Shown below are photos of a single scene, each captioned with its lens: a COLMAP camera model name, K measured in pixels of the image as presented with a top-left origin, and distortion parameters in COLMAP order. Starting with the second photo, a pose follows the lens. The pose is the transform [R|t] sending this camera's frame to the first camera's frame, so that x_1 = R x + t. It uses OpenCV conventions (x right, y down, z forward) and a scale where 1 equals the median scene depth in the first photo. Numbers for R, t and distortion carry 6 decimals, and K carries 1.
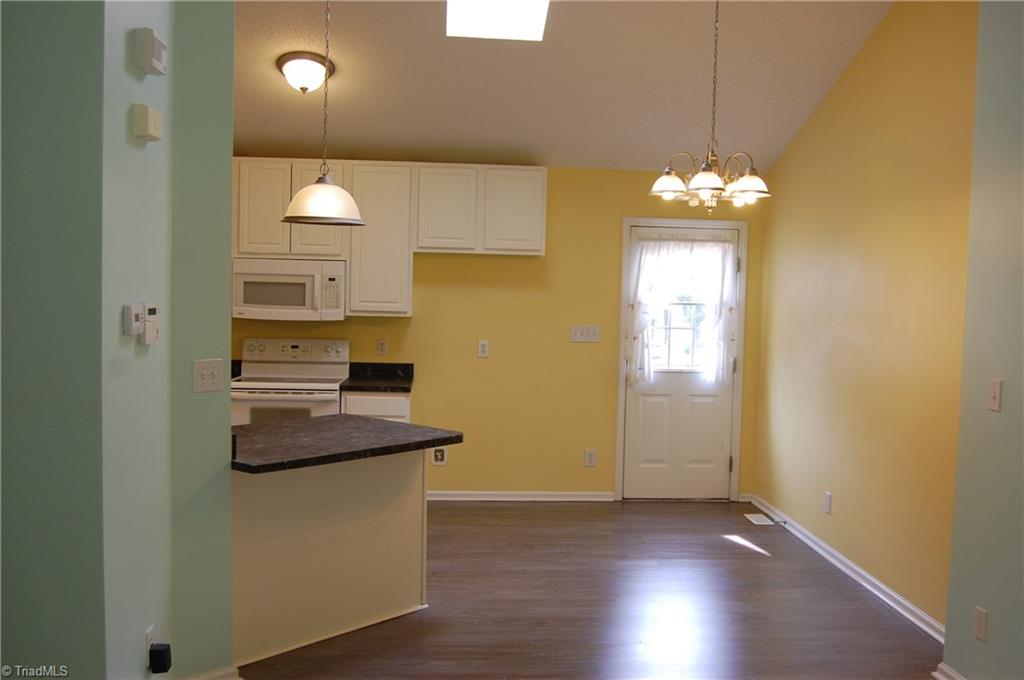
lens RADIAL K [[1019.4, 0, 512.0], [0, 1019.4, 340.0], [0, 0, 1]] dist [-0.065670, 0.017986]
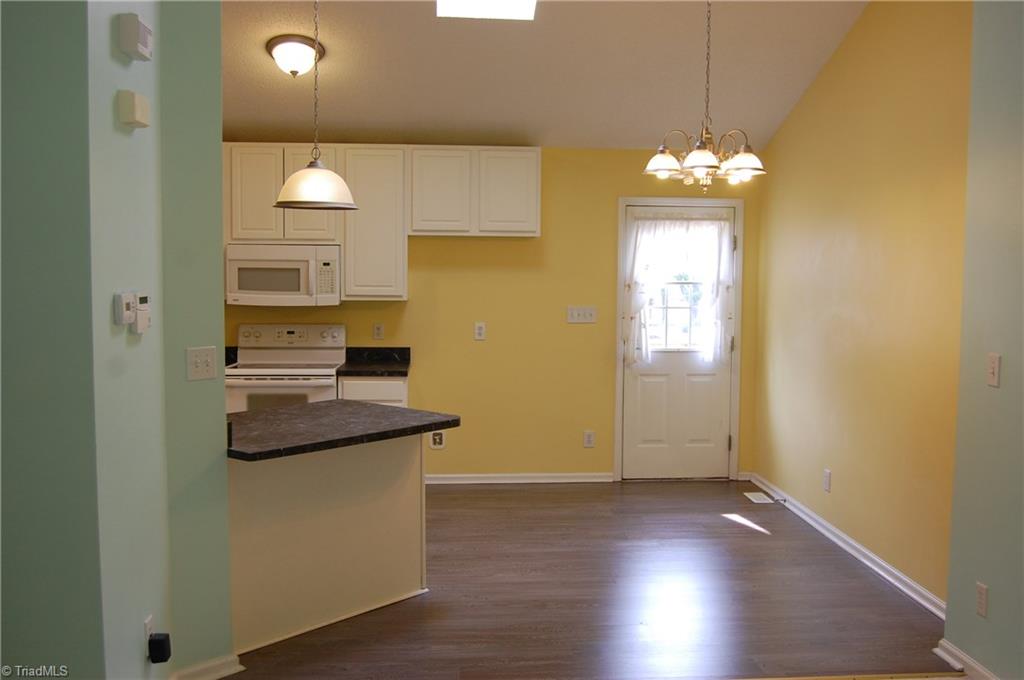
lens RADIAL K [[1019.4, 0, 512.0], [0, 1019.4, 340.0], [0, 0, 1]] dist [-0.065670, 0.017986]
pose [[0.999867, -0.016226, 0.001663, 0.001556], [0.016194, 0.999704, 0.018153, -0.000617], [-0.001957, -0.018124, 0.999834, 0.003966]]
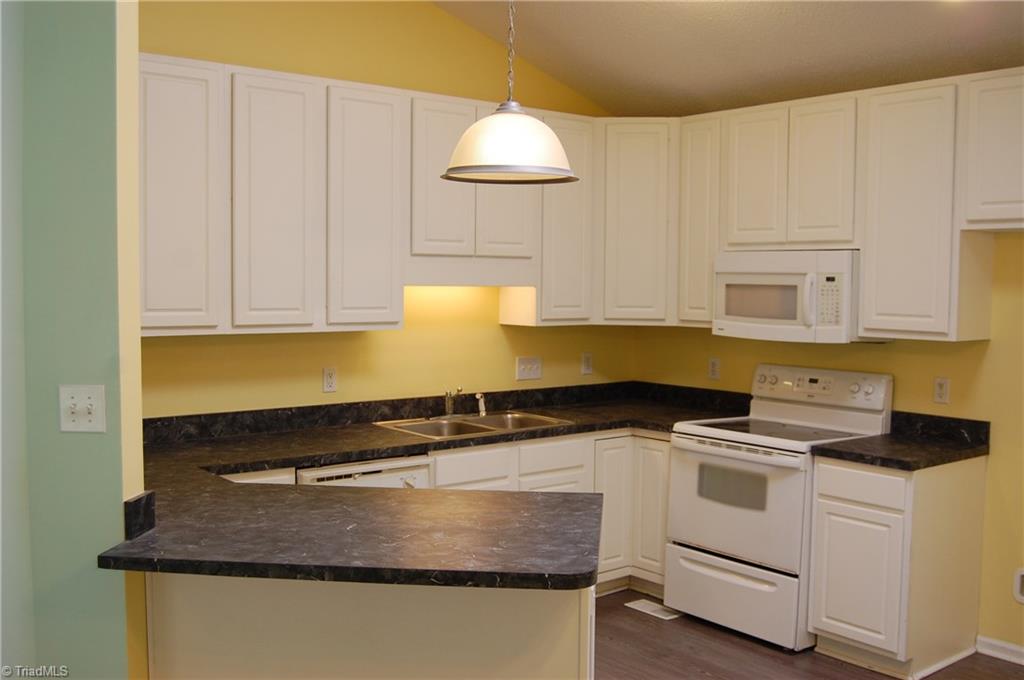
lens RADIAL K [[1015.7, 0, 512.0], [0, 1015.7, 340.0], [0, 0, 1]] dist [-0.064921, 0.010025]
pose [[0.584063, 0.030108, -0.811149, 0.230993], [-0.042461, 0.999077, 0.006510, -0.017629], [0.810597, 0.030640, 0.584803, 0.485453]]
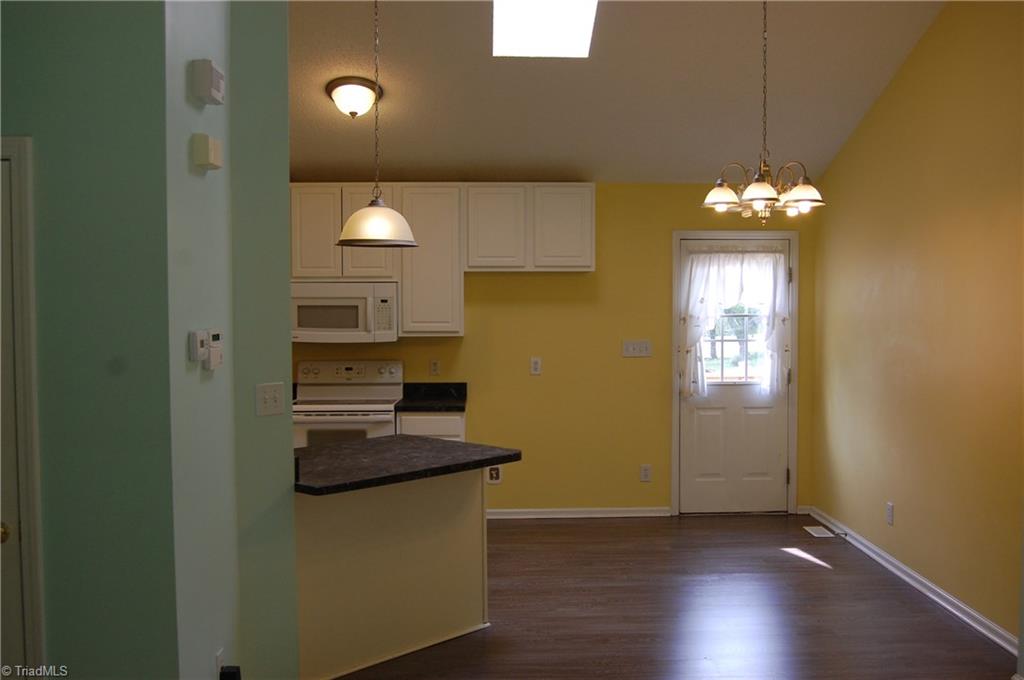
lens RADIAL K [[1019.4, 0, 512.0], [0, 1019.4, 340.0], [0, 0, 1]] dist [-0.065670, 0.017986]
pose [[0.998676, -0.026374, -0.044156, -0.007316], [0.025614, 0.999515, -0.017699, 0.000078], [0.044601, 0.016545, 0.998868, -0.001171]]
